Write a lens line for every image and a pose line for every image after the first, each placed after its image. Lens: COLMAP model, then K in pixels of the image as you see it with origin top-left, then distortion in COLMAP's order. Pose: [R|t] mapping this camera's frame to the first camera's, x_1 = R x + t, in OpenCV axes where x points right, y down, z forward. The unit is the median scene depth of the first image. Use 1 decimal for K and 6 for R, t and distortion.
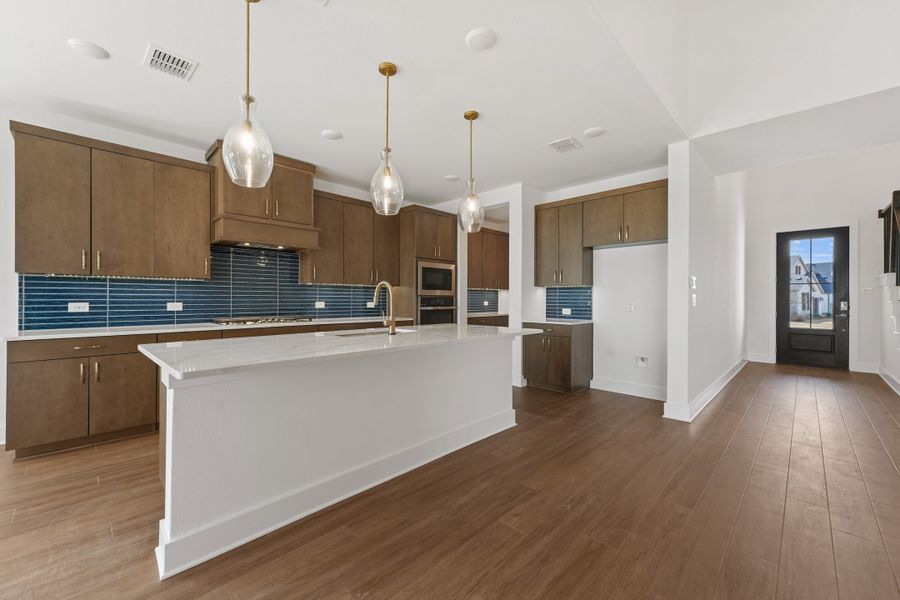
lens RADIAL K [[362.5, 0, 447.9], [0, 362.5, 298.5], [0, 0, 1]] dist [0.002396, 0.000150]
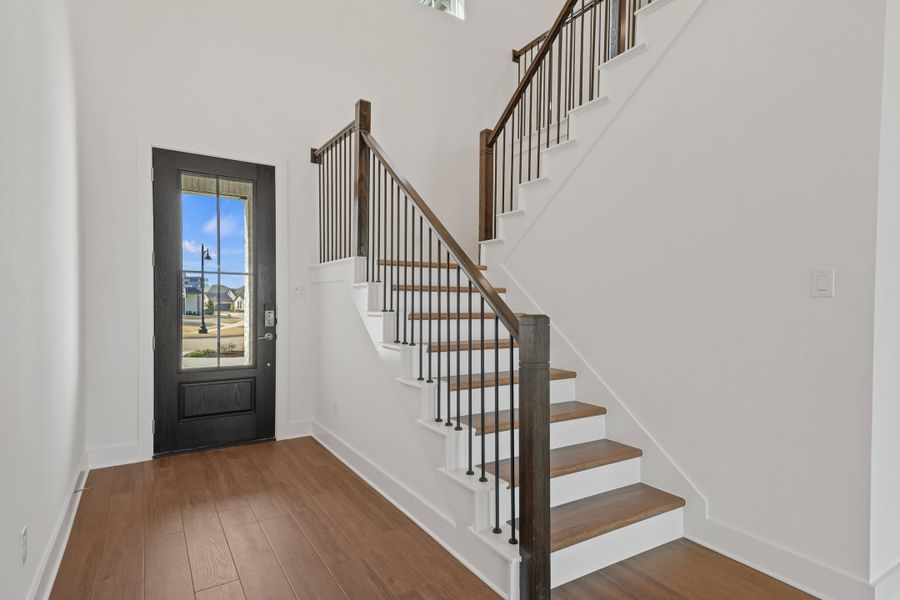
lens RADIAL K [[495.8, 0, 465.8], [0, 495.8, 306.5], [0, 0, 1]] dist [0.026589, 0.000121]
pose [[0.216141, -0.012217, 0.976286, 0.771153], [-0.003122, 0.999908, 0.013204, -0.010987], [-0.976357, -0.005902, 0.216083, 0.969364]]
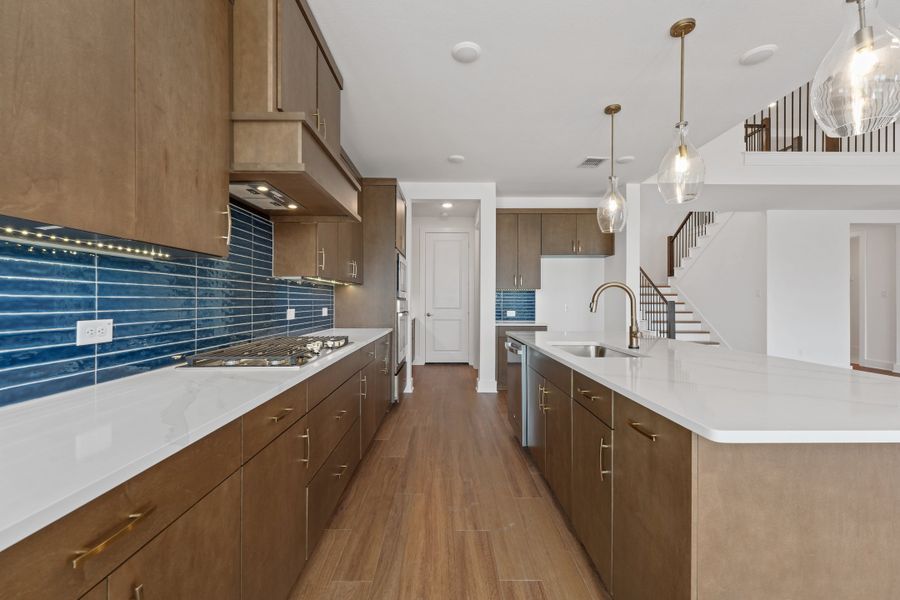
lens RADIAL K [[362.5, 0, 447.9], [0, 362.5, 298.5], [0, 0, 1]] dist [0.002396, 0.000150]
pose [[0.706716, 0.000699, 0.707497, -0.761290], [0.002641, 0.999990, -0.003626, -0.006157], [-0.707493, 0.004431, 0.706707, 0.532449]]
